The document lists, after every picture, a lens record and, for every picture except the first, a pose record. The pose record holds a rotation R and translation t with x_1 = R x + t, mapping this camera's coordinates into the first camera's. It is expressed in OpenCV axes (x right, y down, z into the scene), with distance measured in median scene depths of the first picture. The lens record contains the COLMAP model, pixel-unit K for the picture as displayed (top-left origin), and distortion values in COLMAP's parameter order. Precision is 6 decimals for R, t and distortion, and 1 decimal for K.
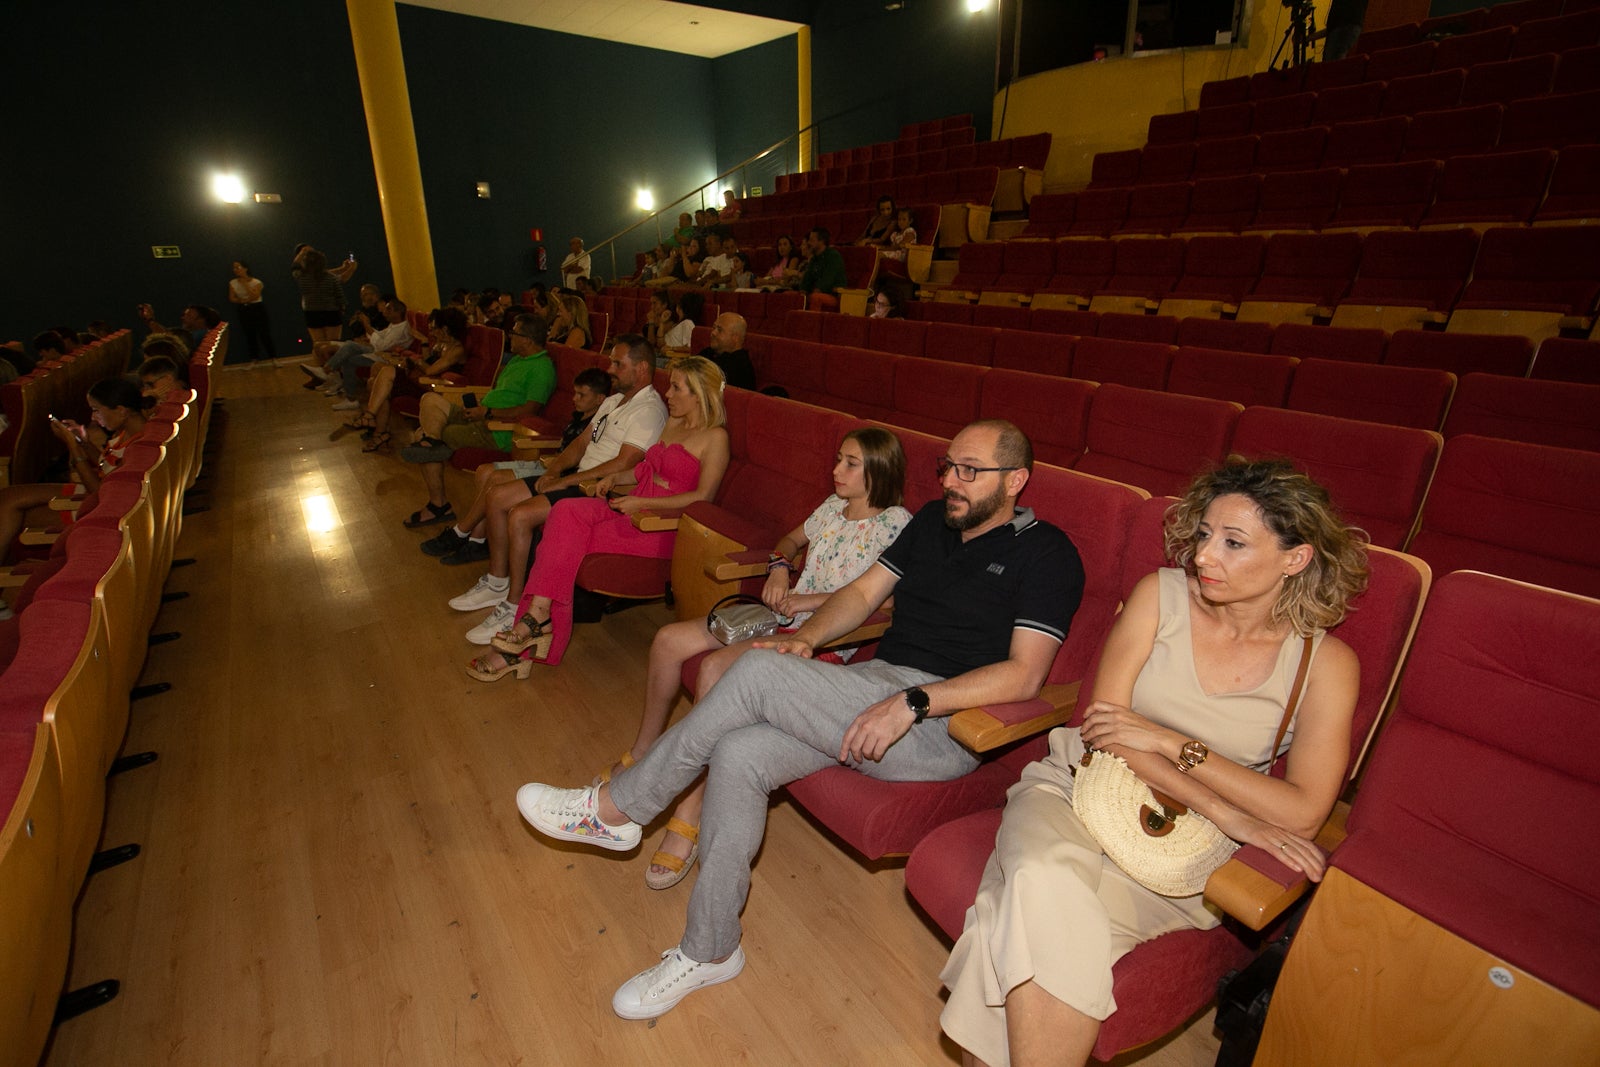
lens RADIAL K [[773.3, 0, 794.7], [0, 773.3, 528.6], [0, 0, 1]] dist [-0.046285, 0.019484]
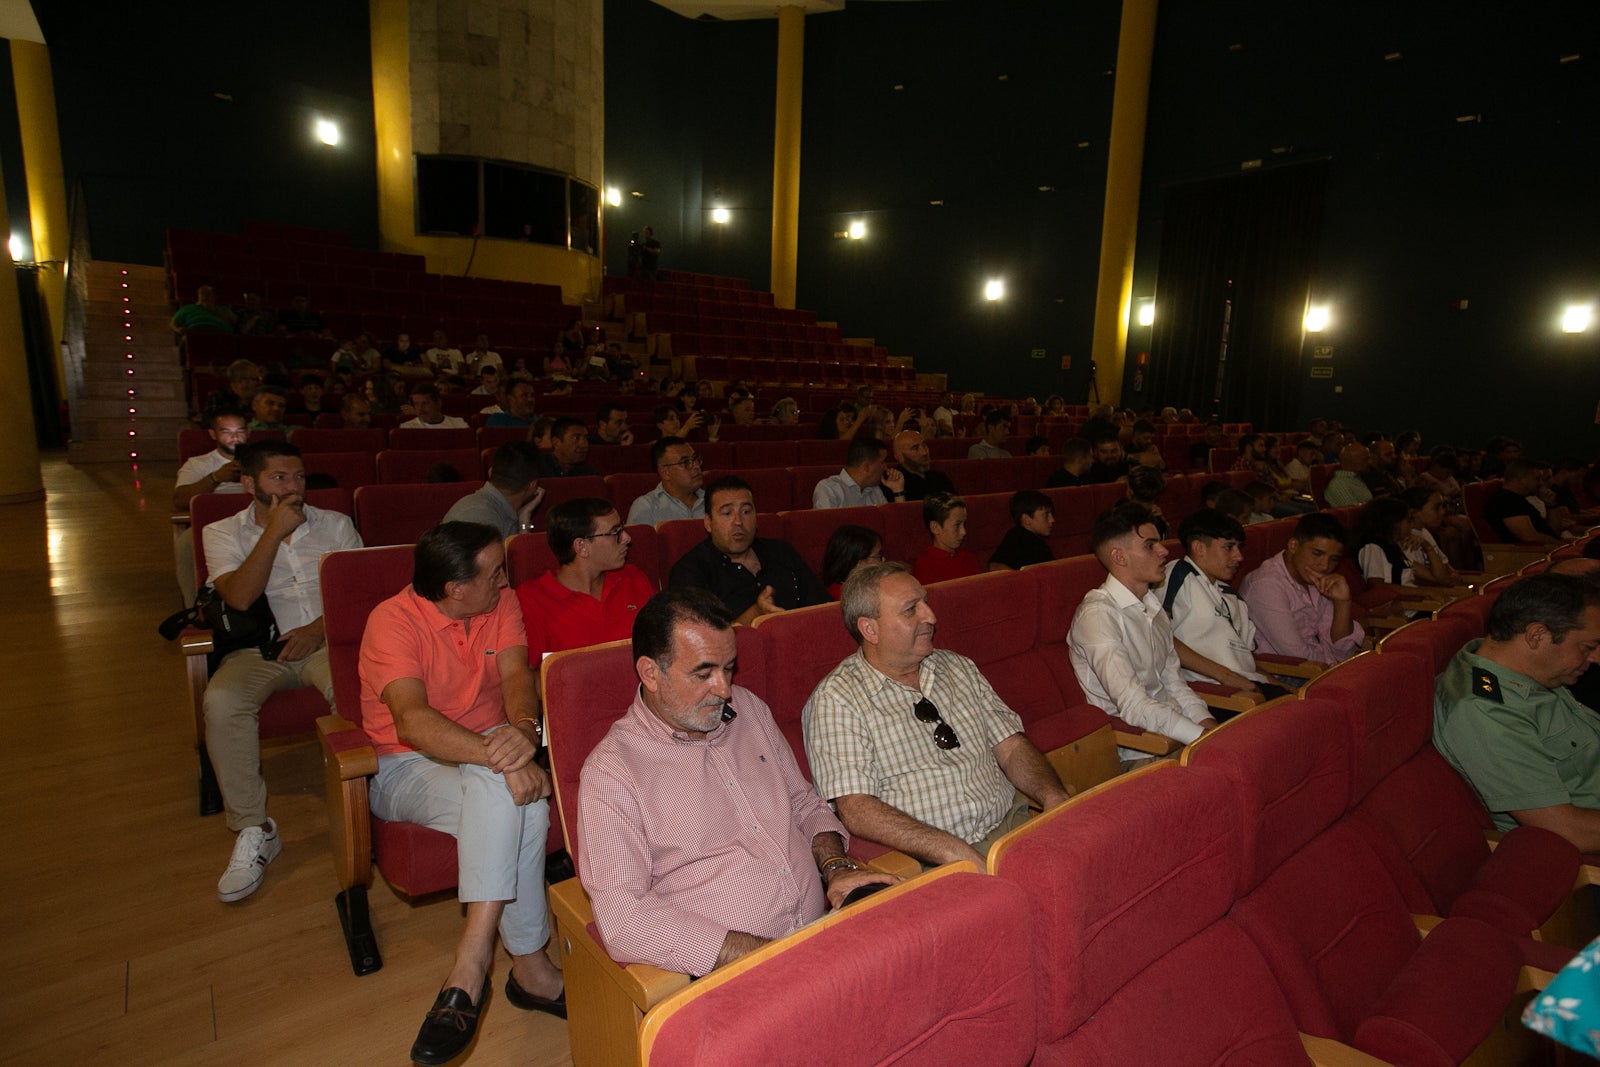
lens RADIAL K [[876.4, 0, 793.1], [0, 876.4, 528.1], [0, 0, 1]] dist [-0.037627, 0.021906]
pose [[-0.047572, -0.145316, 0.988241, -1.674682], [0.297687, 0.942340, 0.152896, -0.196278], [-0.953478, 0.301460, -0.001570, 0.754306]]
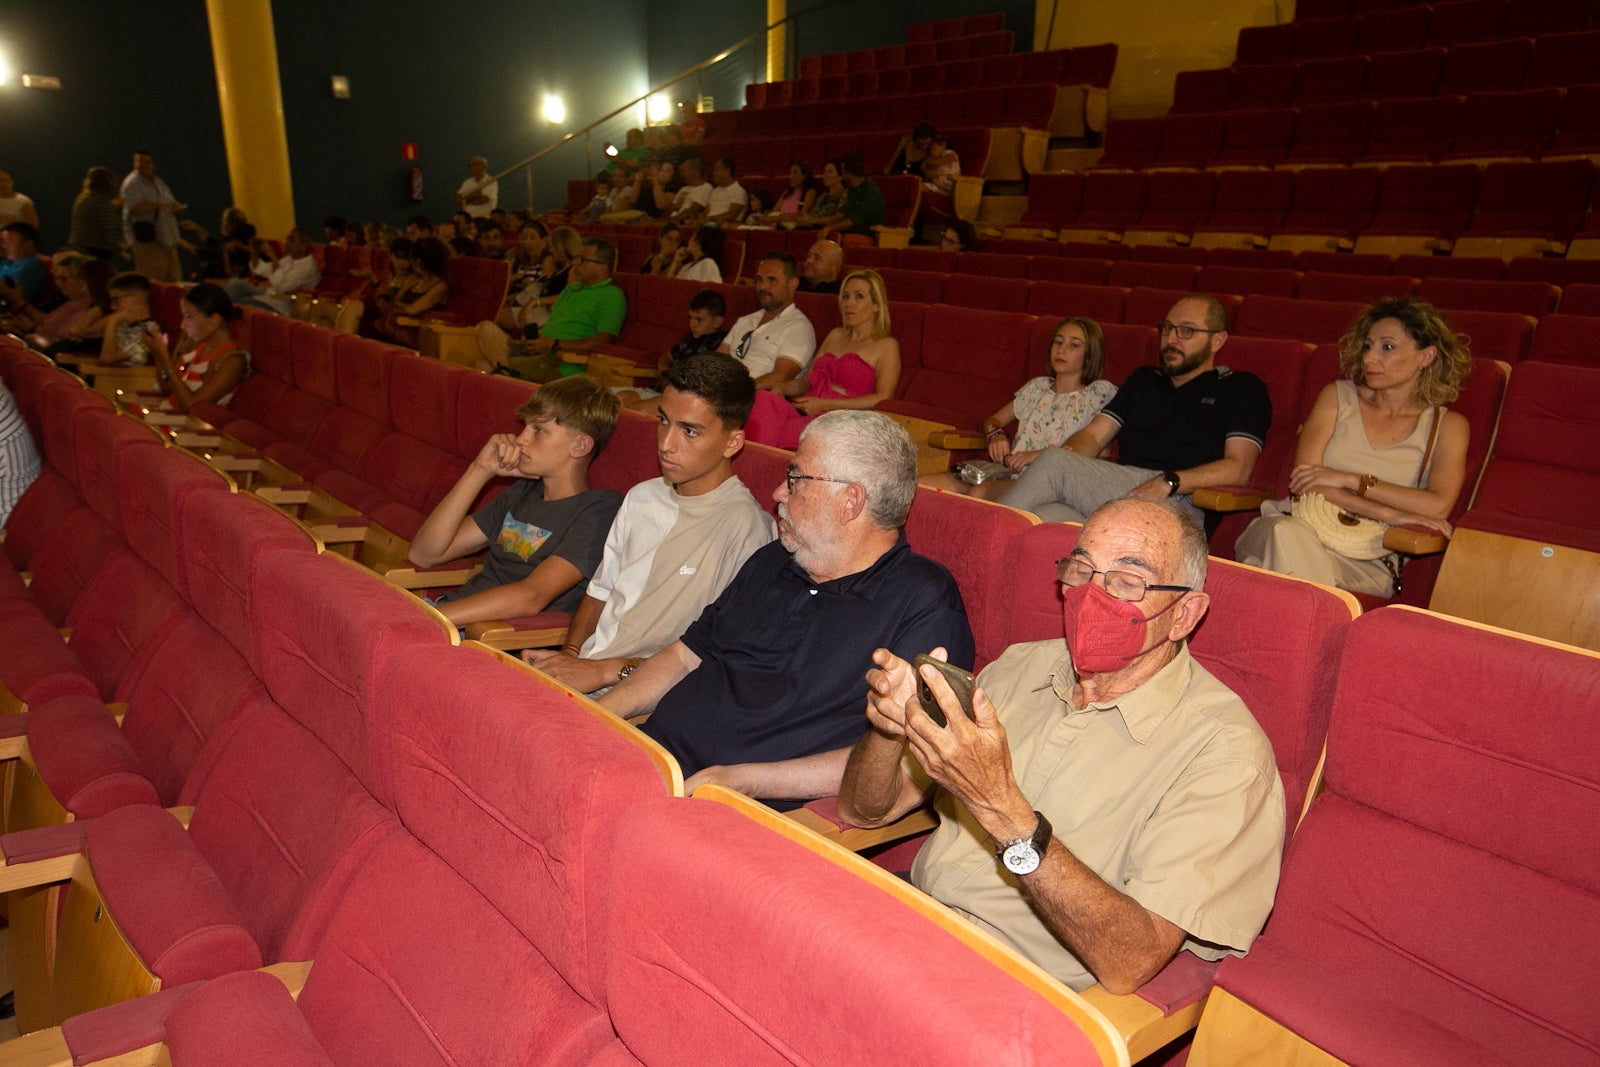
lens RADIAL K [[1160.1, 0, 795.0], [0, 1160.1, 528.7], [0, 0, 1]] dist [-0.010754, 0.054028]
pose [[0.995930, -0.003632, 0.090061, -0.133746], [0.009150, 0.998099, -0.060942, 0.081076], [-0.089668, 0.061518, 0.994070, -0.194745]]
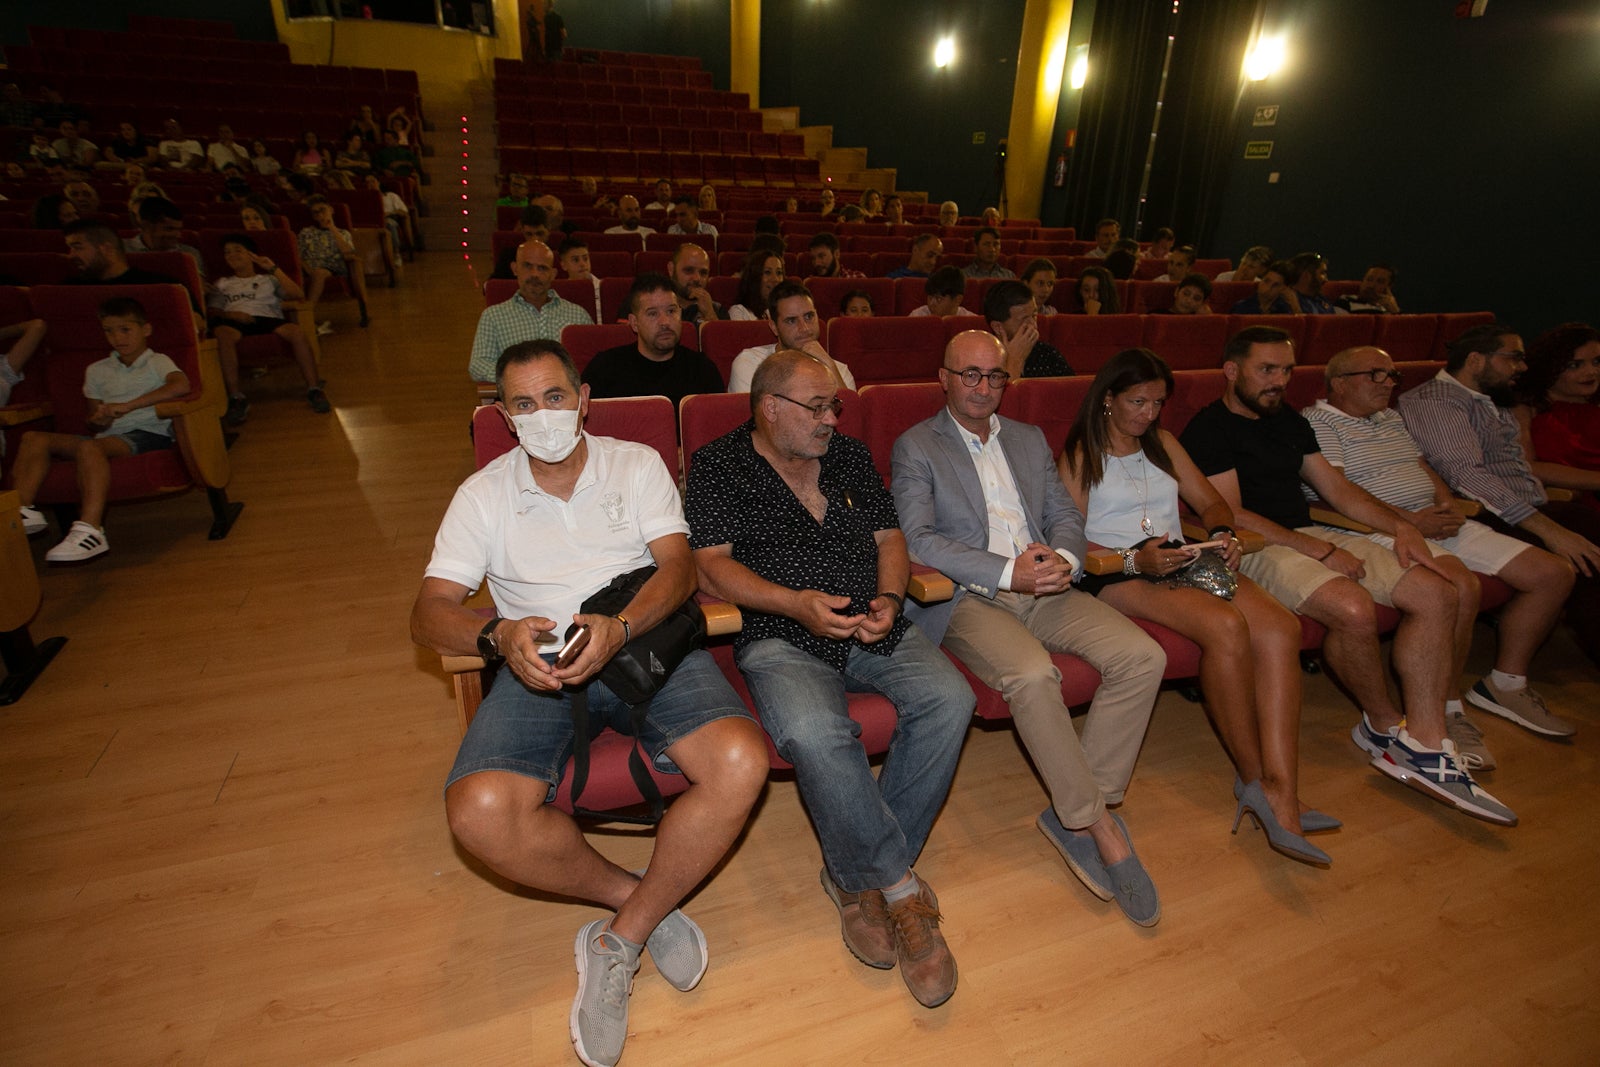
lens RADIAL K [[729.9, 0, 791.3], [0, 729.9, 532.7], [0, 0, 1]] dist [-0.050784, 0.015271]
pose [[0.281775, -0.388613, 0.877259, -1.122977], [0.279093, 0.907968, 0.312572, 0.082327], [-0.917992, 0.156762, 0.364302, -0.051249]]
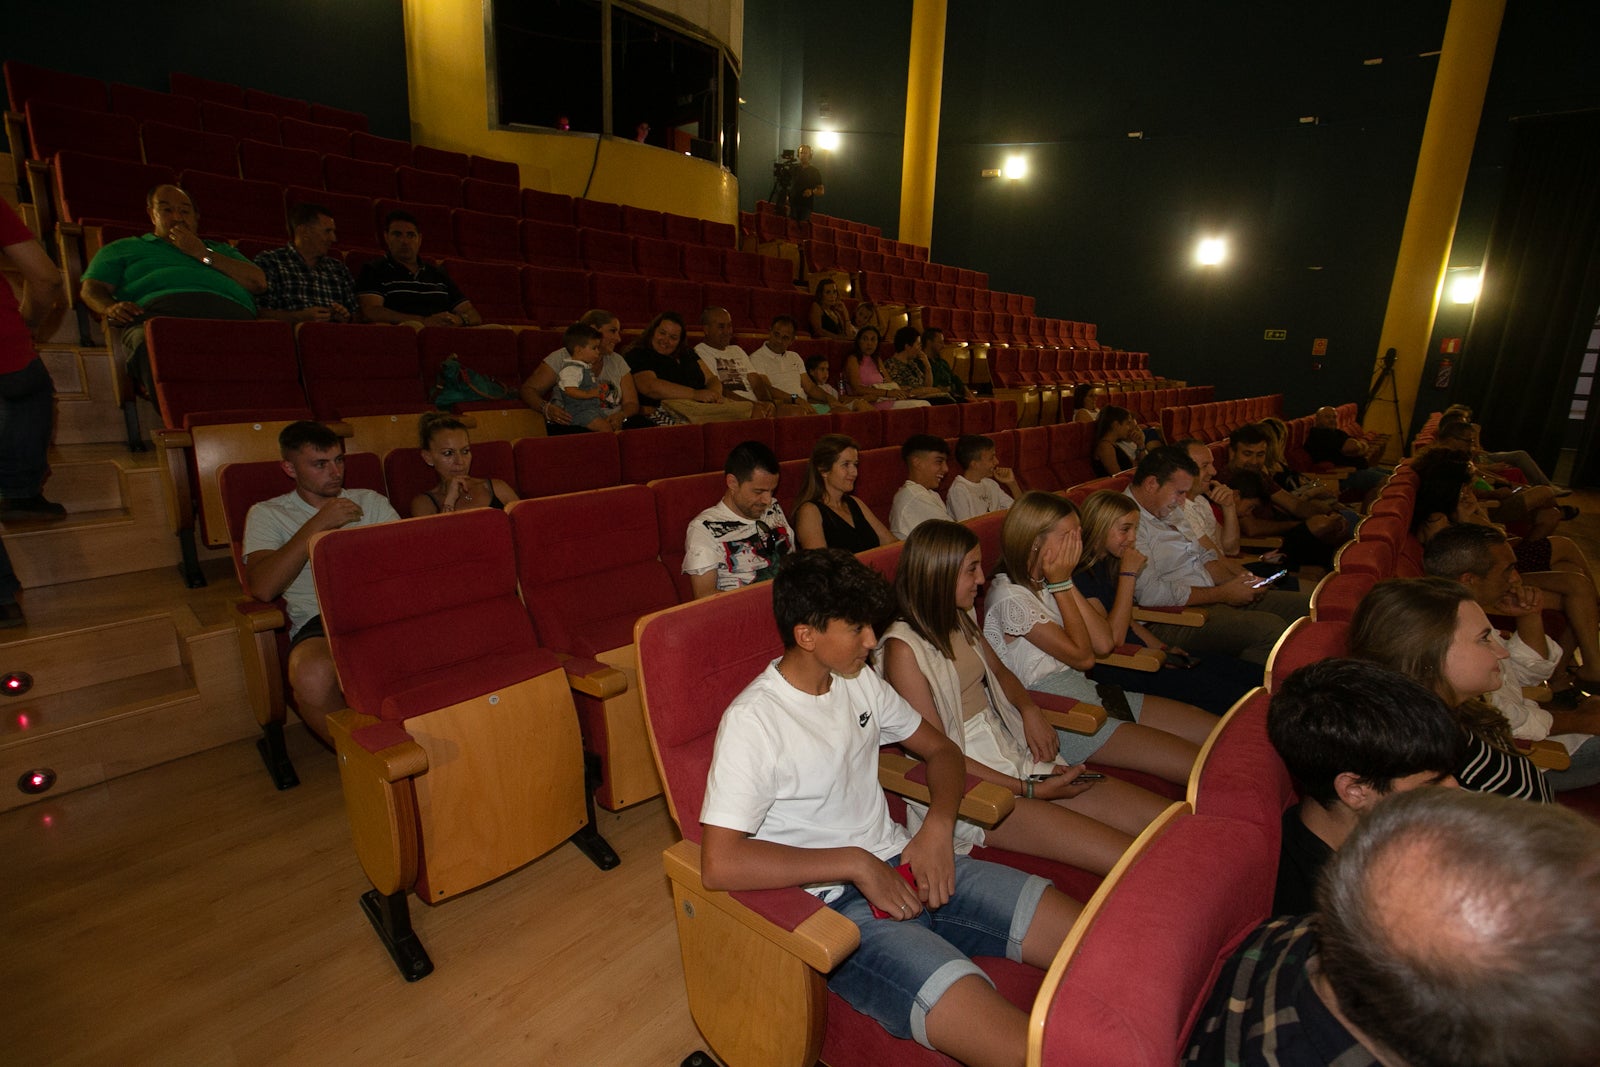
lens RADIAL K [[793.2, 0, 804.6], [0, 793.2, 535.4], [0, 0, 1]] dist [-0.036724, 0.013476]
pose [[-0.235165, -0.223700, 0.945862, -0.803208], [0.287588, 0.913565, 0.287563, -0.456947], [-0.928434, 0.339644, -0.150505, 1.306359]]
